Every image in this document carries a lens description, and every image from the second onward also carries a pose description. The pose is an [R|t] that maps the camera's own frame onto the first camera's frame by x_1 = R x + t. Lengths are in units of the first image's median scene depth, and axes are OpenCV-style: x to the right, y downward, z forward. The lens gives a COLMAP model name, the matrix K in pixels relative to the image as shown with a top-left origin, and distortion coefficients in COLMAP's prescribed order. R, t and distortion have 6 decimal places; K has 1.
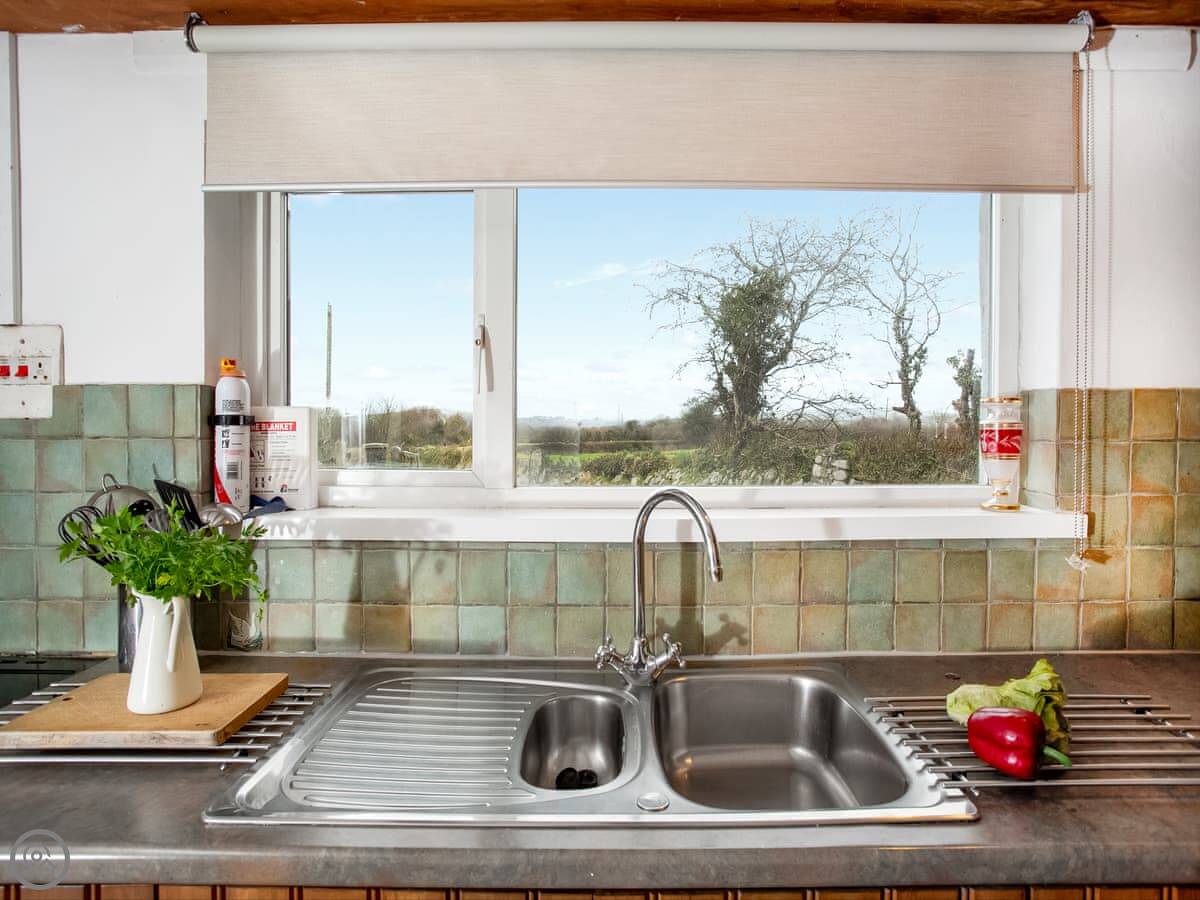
lens RADIAL K [[652.3, 0, 619.0], [0, 652.3, 430.0], [0, 0, 1]] dist [-0.041336, 0.035473]
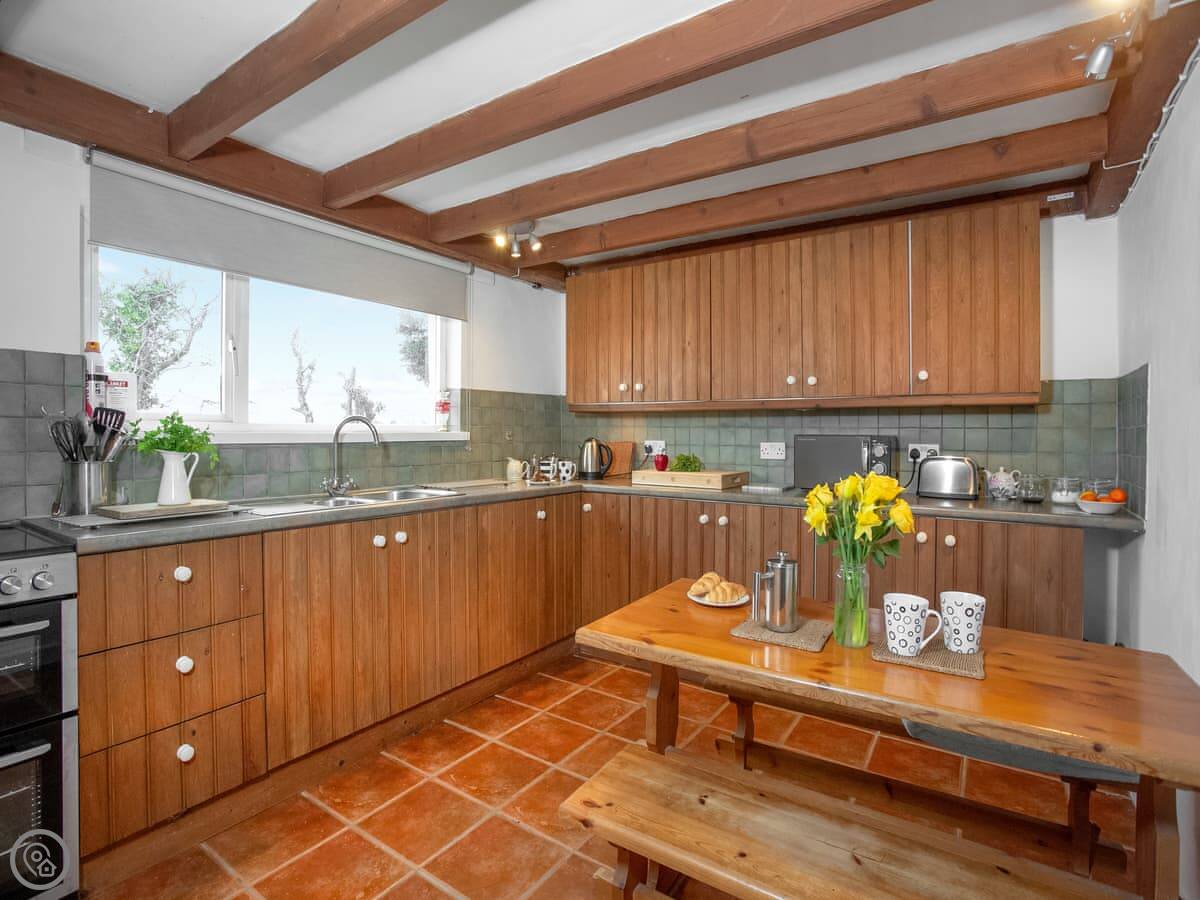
lens RADIAL K [[652.3, 0, 619.0], [0, 652.3, 430.0], [0, 0, 1]] dist [-0.041336, 0.035473]
pose [[0.565345, 0.009061, 0.824805, -1.257484], [0.007092, 0.999849, -0.015845, 0.165327], [-0.824824, 0.014807, 0.565196, -1.160636]]
